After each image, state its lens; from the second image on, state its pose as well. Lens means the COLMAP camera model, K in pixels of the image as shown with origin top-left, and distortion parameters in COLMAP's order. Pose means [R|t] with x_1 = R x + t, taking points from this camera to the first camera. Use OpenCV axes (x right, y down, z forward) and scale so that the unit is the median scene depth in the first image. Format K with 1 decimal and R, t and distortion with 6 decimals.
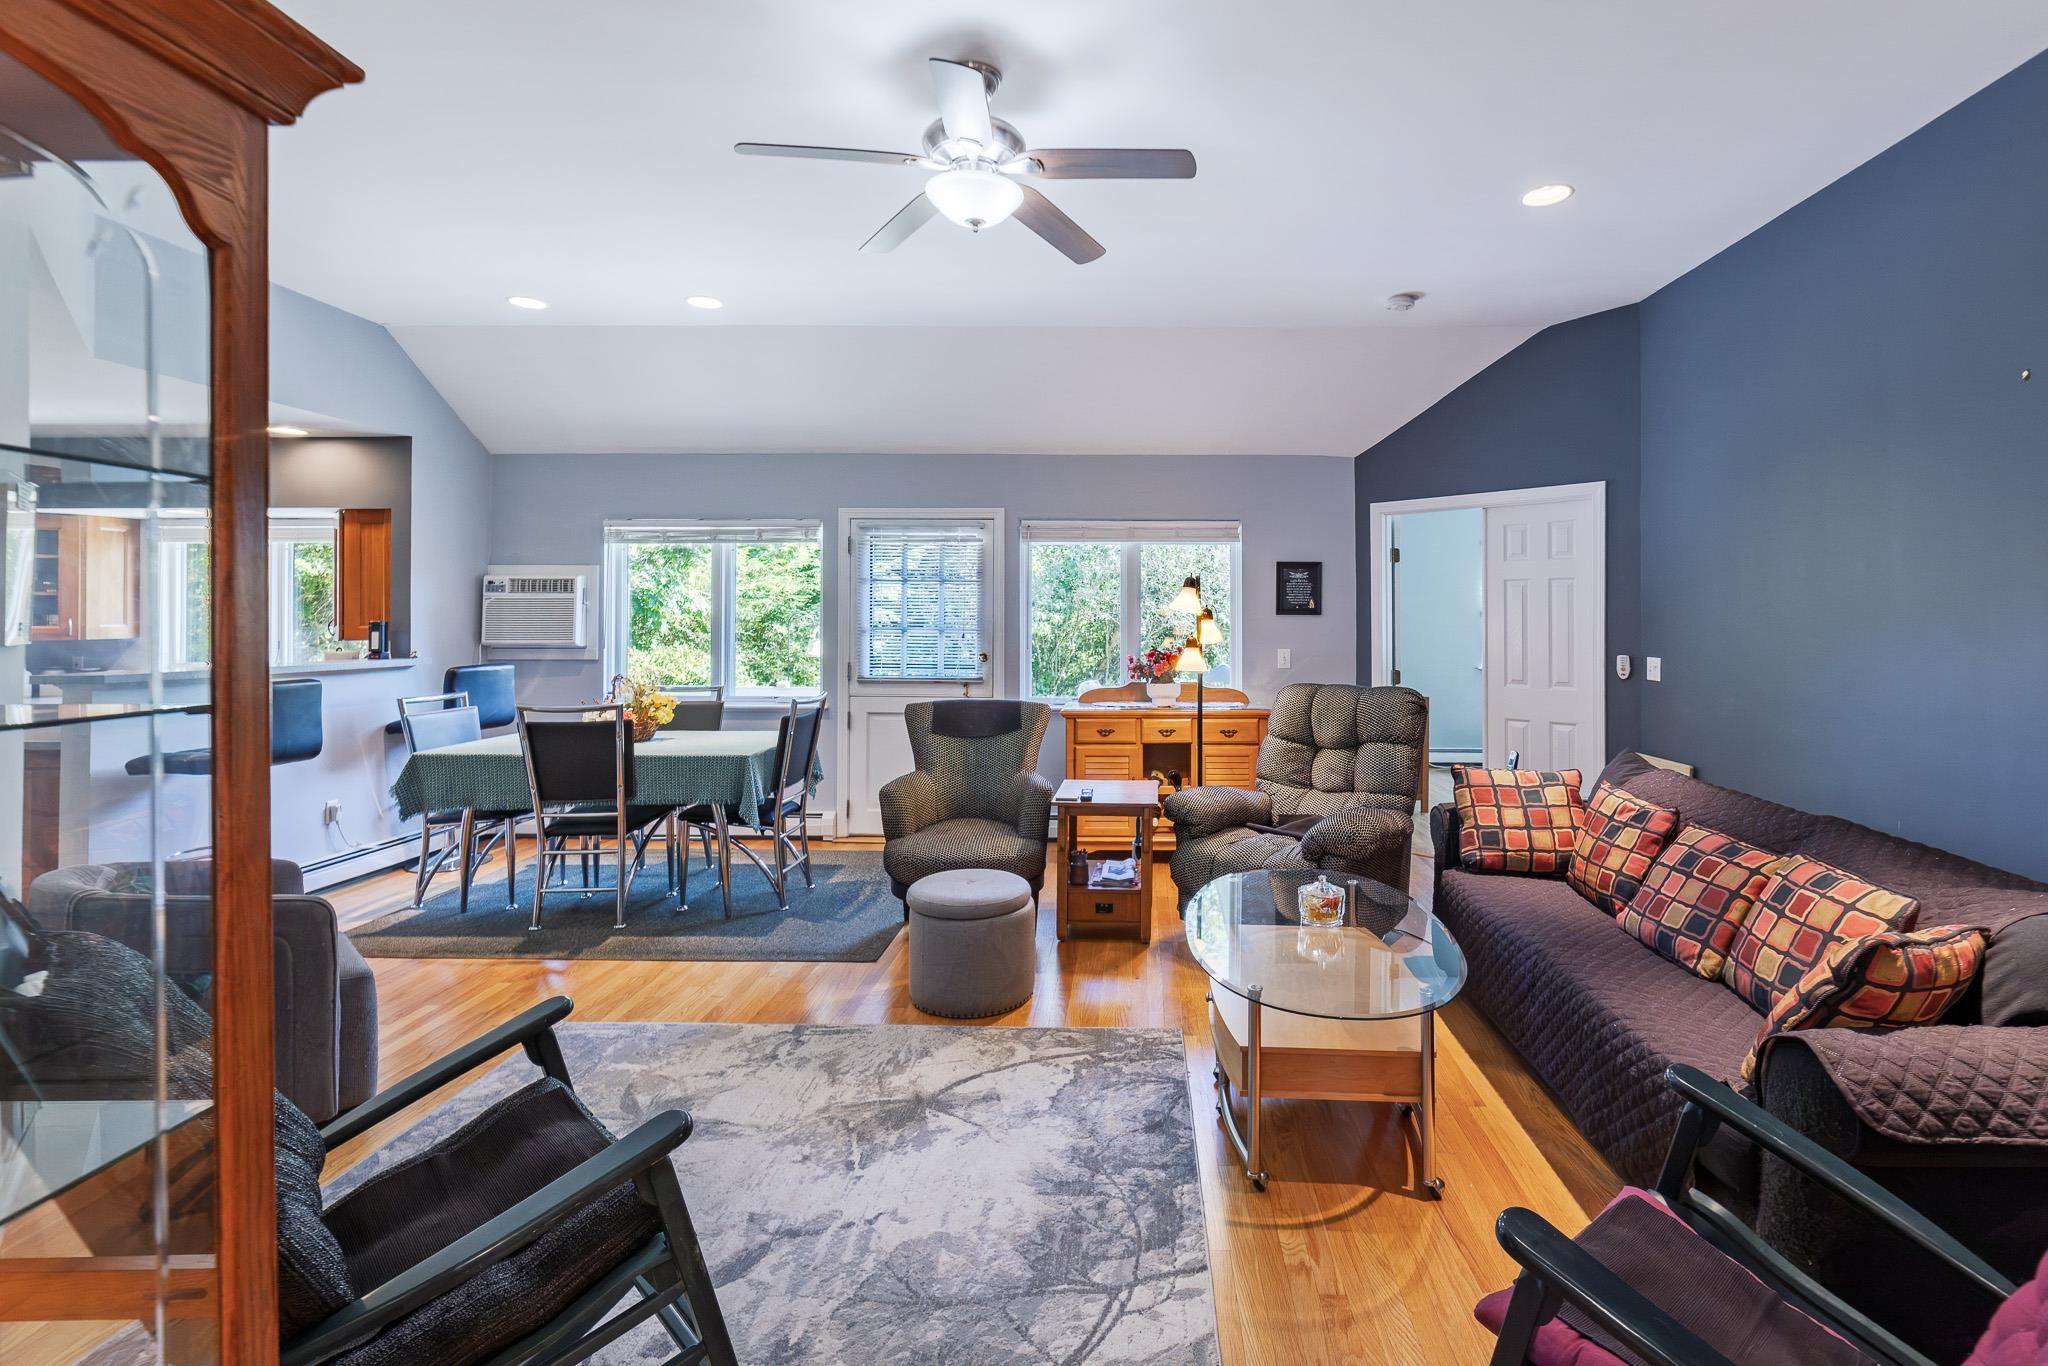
lens RADIAL K [[940.0, 0, 1114.0], [0, 940.0, 609.6], [0, 0, 1]] dist [-0.000686, 0.000170]
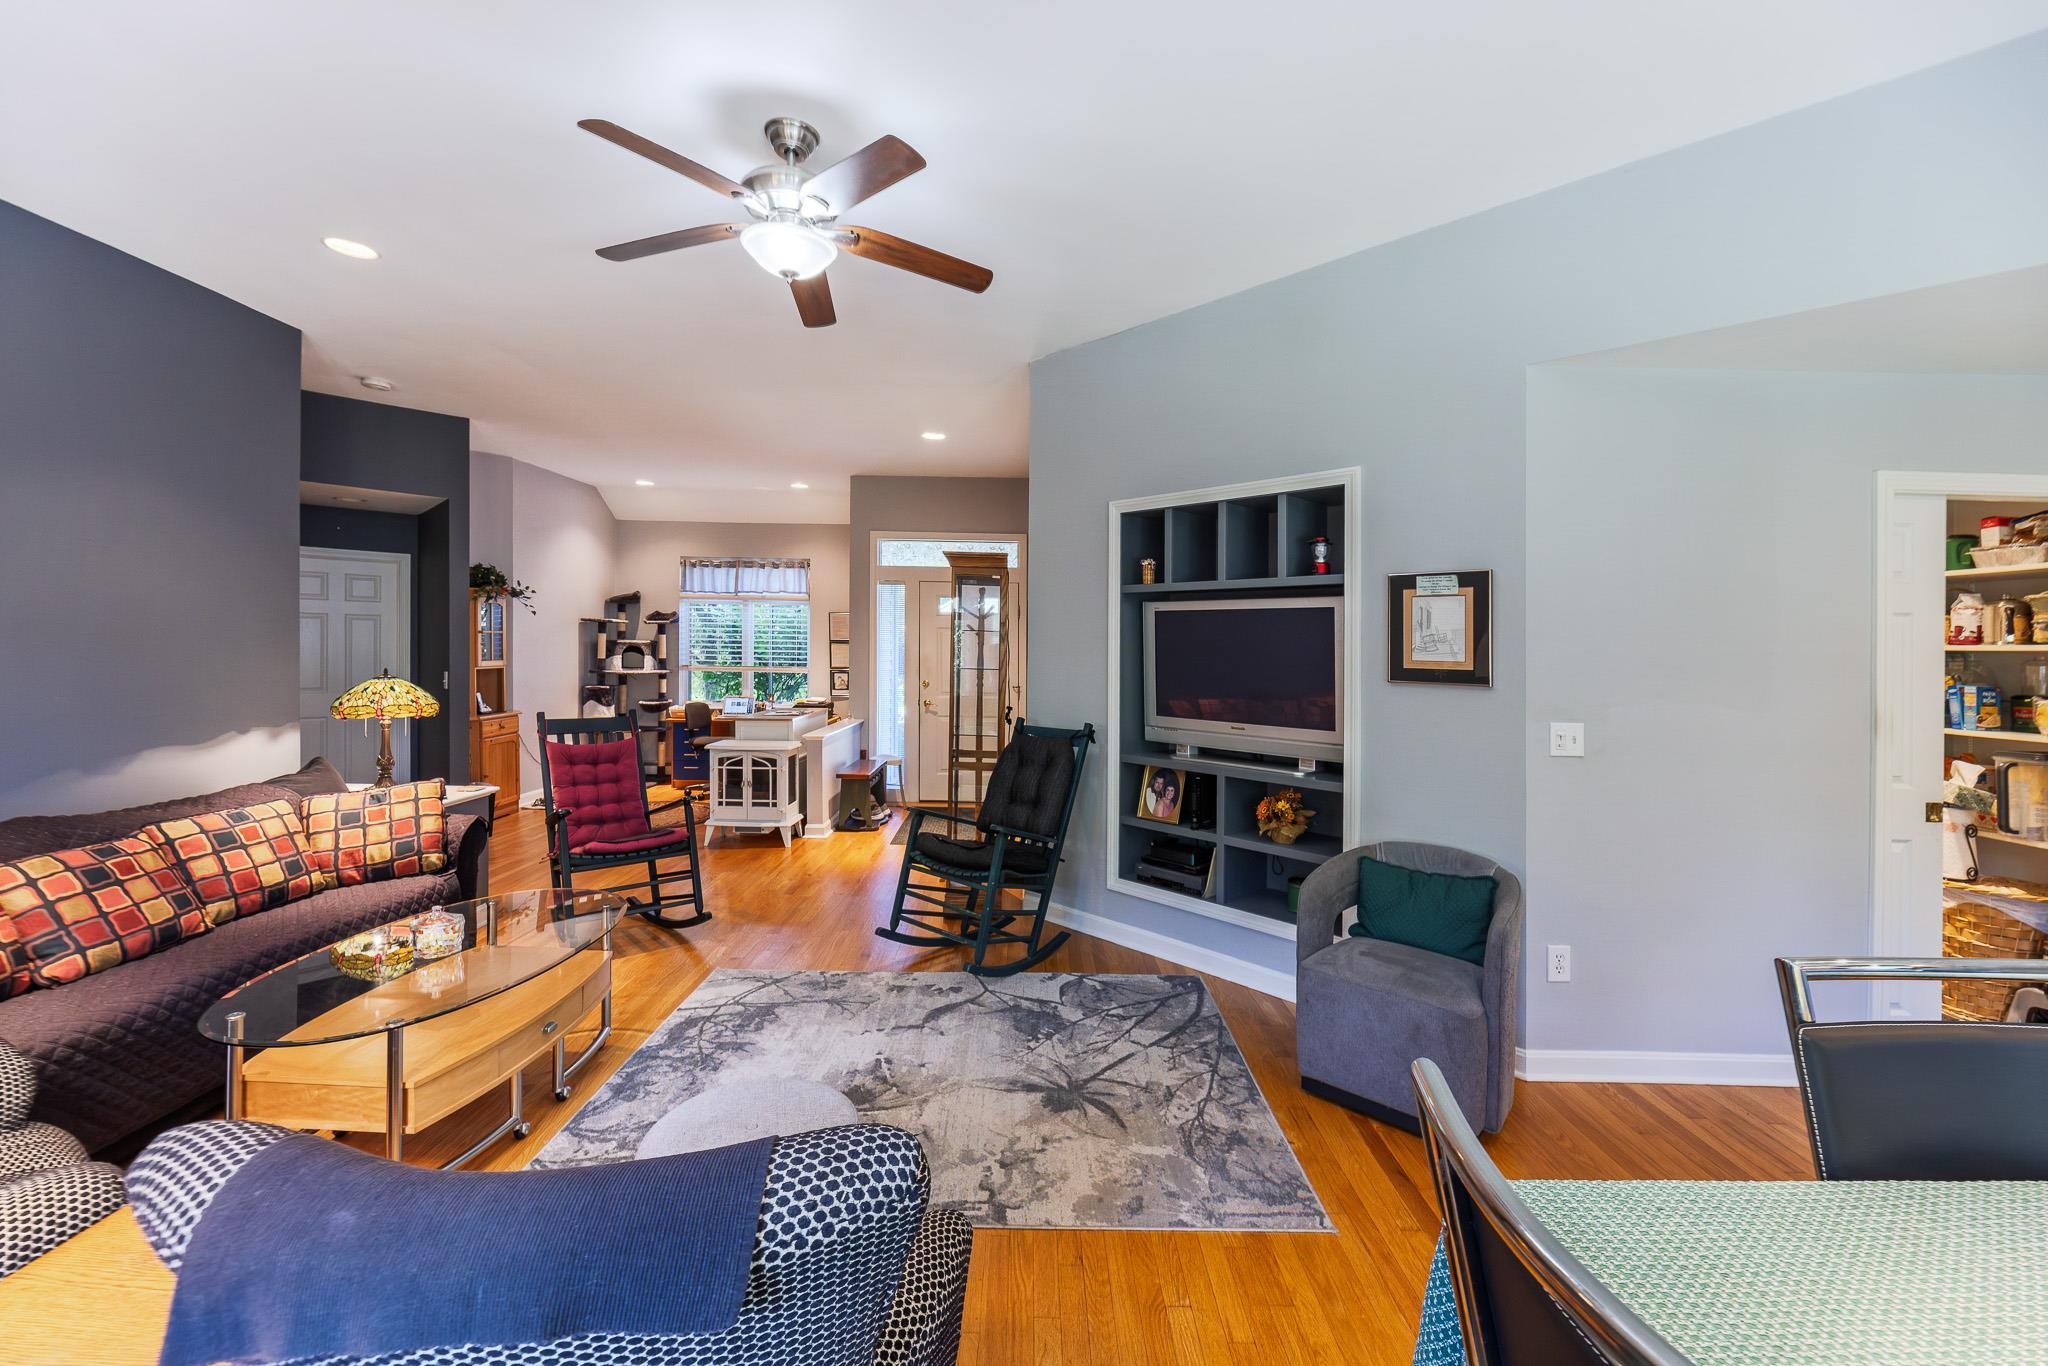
lens RADIAL K [[847.3, 0, 1020.3], [0, 847.3, 629.3], [0, 0, 1]] dist [-0.000759, -0.000071]
pose [[-0.999798, -0.019495, -0.004843, -0.225887], [-0.019371, 0.999512, -0.024502, -0.000496], [0.005318, -0.024403, -0.999688, 1.113917]]
